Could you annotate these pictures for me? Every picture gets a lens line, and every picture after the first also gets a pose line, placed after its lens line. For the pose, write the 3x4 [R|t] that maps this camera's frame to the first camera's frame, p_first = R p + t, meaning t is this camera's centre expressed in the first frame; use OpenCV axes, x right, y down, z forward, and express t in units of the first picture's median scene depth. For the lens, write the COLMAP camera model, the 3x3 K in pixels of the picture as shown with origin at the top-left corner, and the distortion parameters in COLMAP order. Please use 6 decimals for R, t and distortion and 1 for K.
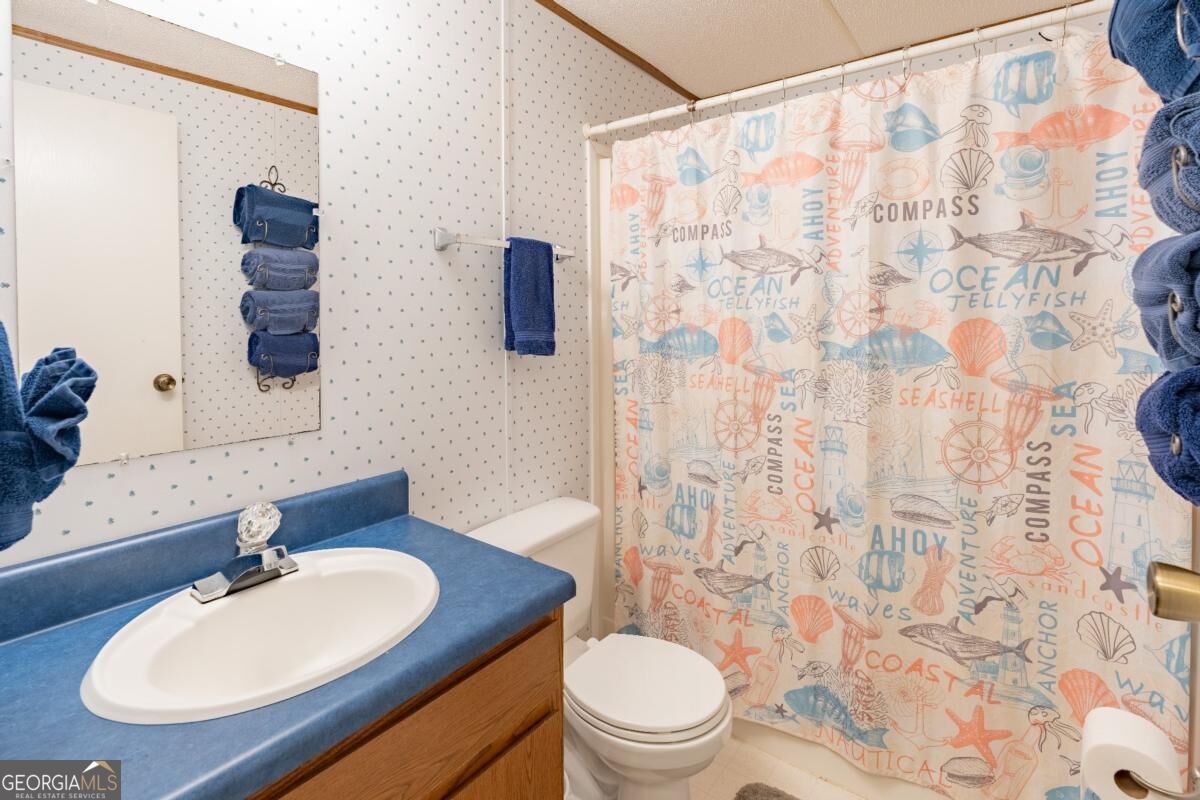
lens RADIAL K [[571.9, 0, 600.9], [0, 571.9, 306.0], [0, 0, 1]] dist [-0.000140, 0.000014]
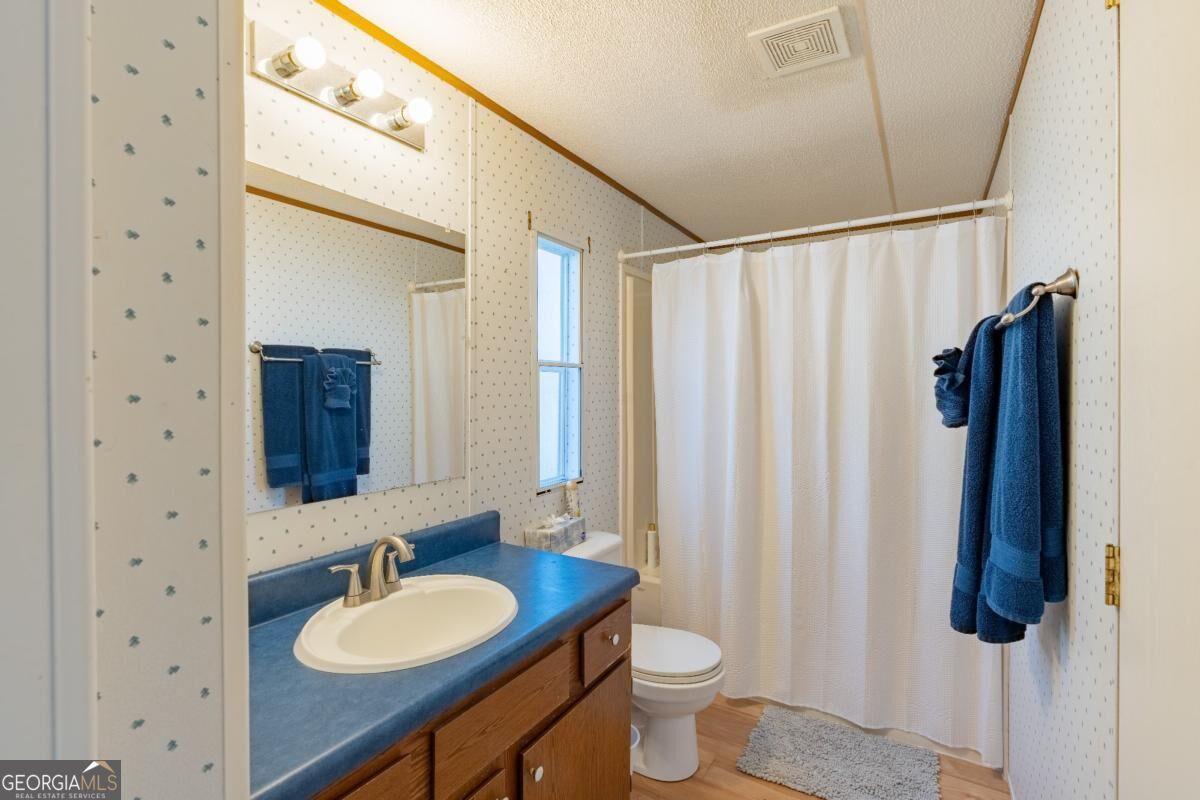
lens RADIAL K [[552.7, 0, 605.0], [0, 552.7, 400.4], [0, 0, 1]] dist [-0.002715, 0.000238]
pose [[0.990024, 0.004623, 0.140822, -0.270716], [-0.007169, 0.999820, 0.017574, -0.000915], [-0.140715, -0.018408, 0.989879, -0.335958]]
